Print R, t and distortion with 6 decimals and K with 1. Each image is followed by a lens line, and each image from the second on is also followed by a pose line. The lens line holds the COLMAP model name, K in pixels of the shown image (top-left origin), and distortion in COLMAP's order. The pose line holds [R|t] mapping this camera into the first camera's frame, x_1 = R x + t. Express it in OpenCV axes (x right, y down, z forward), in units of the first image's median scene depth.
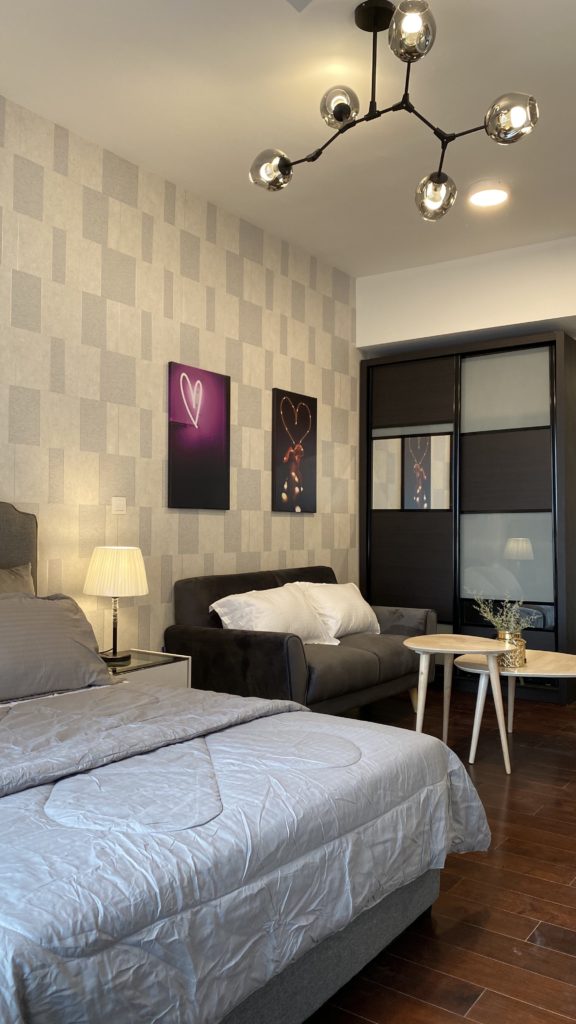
lens RADIAL K [[797.1, 0, 288.0], [0, 797.1, 512.0], [0, 0, 1]] dist [0.100582, -0.081957]
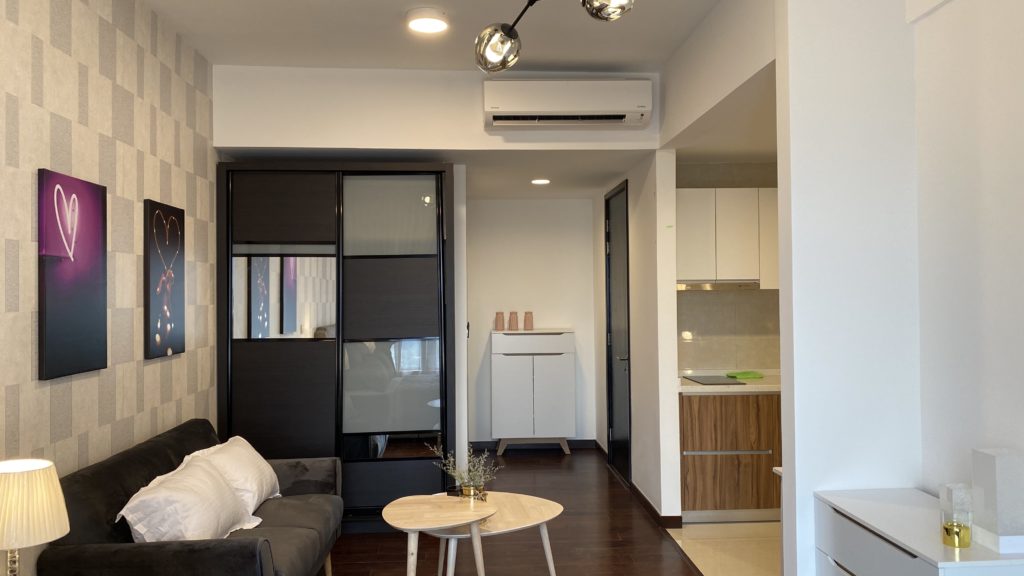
lens RADIAL K [[797.1, 0, 512.0], [0, 797.1, 288.0], [0, 0, 1]] dist [0.100582, -0.081957]
pose [[0.792549, -0.004167, 0.609794, -0.218624], [-0.001681, 0.999958, 0.009019, -0.078228], [-0.609806, -0.008173, 0.792509, 0.164007]]
